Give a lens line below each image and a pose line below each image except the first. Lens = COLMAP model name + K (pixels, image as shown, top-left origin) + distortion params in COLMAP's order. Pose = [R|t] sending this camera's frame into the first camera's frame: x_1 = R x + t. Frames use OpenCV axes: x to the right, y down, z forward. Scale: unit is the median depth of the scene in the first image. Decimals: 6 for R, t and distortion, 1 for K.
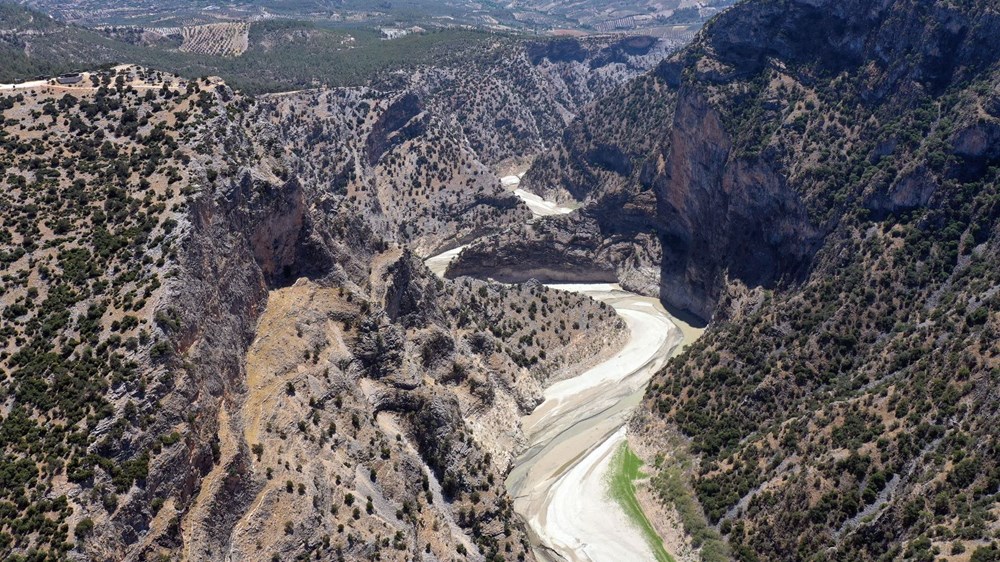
lens RADIAL K [[798.9, 0, 500.0], [0, 798.9, 281.0], [0, 0, 1]] dist [0.032376, -0.001179]
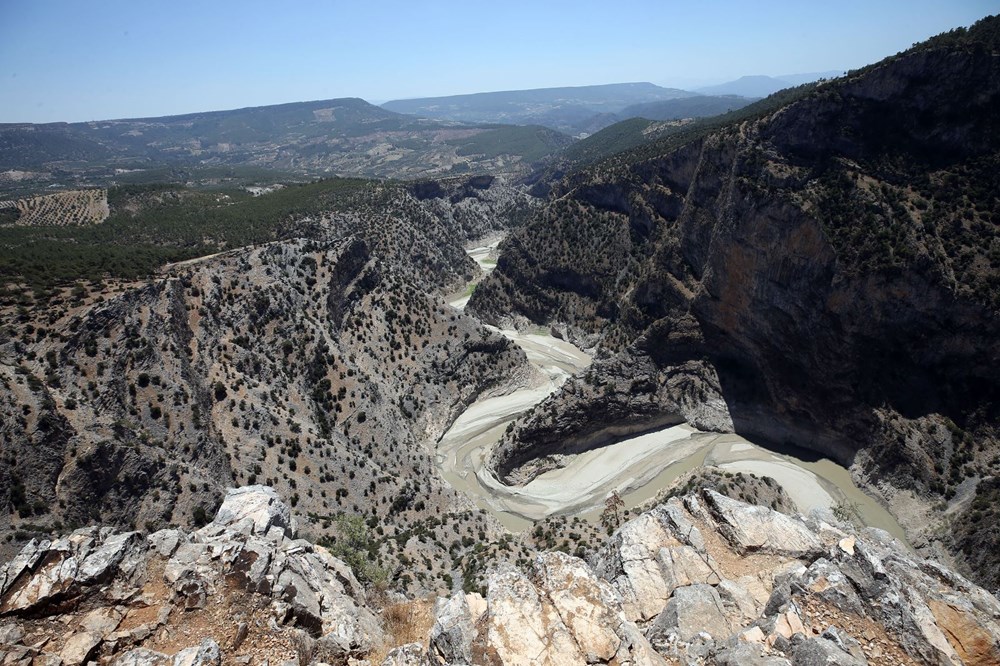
lens RADIAL K [[454.9, 0, 497.4], [0, 454.9, 337.1], [0, 0, 1]] dist [-0.041521, 0.012714]
pose [[0.906440, -0.191324, 0.376513, -0.187475], [0.186640, 0.981193, 0.049261, -0.135185], [-0.378856, 0.025621, 0.925101, 0.527676]]
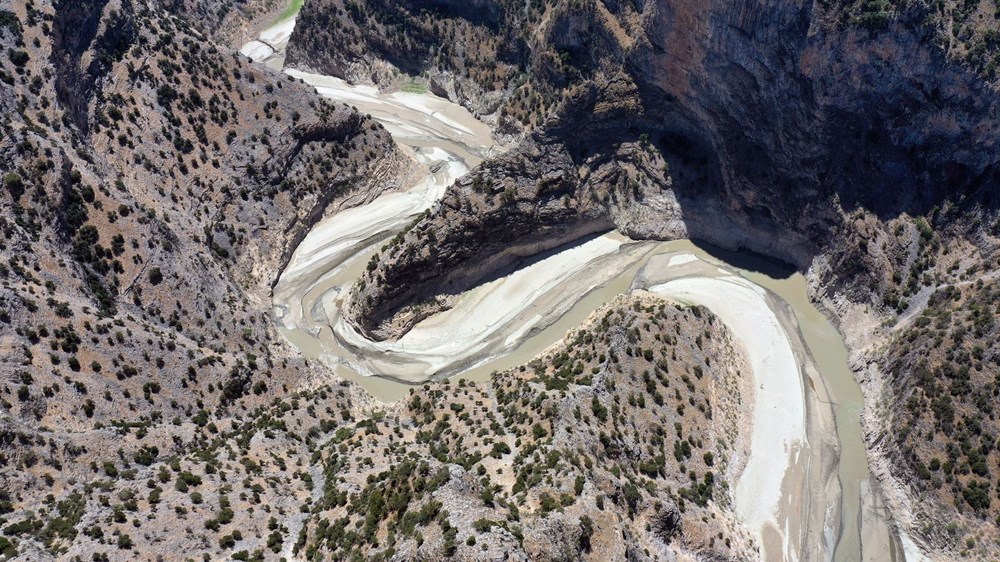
lens RADIAL K [[784.3, 0, 497.7], [0, 784.3, 283.6], [0, 0, 1]] dist [0.000115, -0.003429]
pose [[0.822036, -0.392616, 0.412444, -0.186950], [0.222762, 0.888303, 0.401616, -0.206451], [-0.524056, -0.238266, 0.817677, 0.443732]]
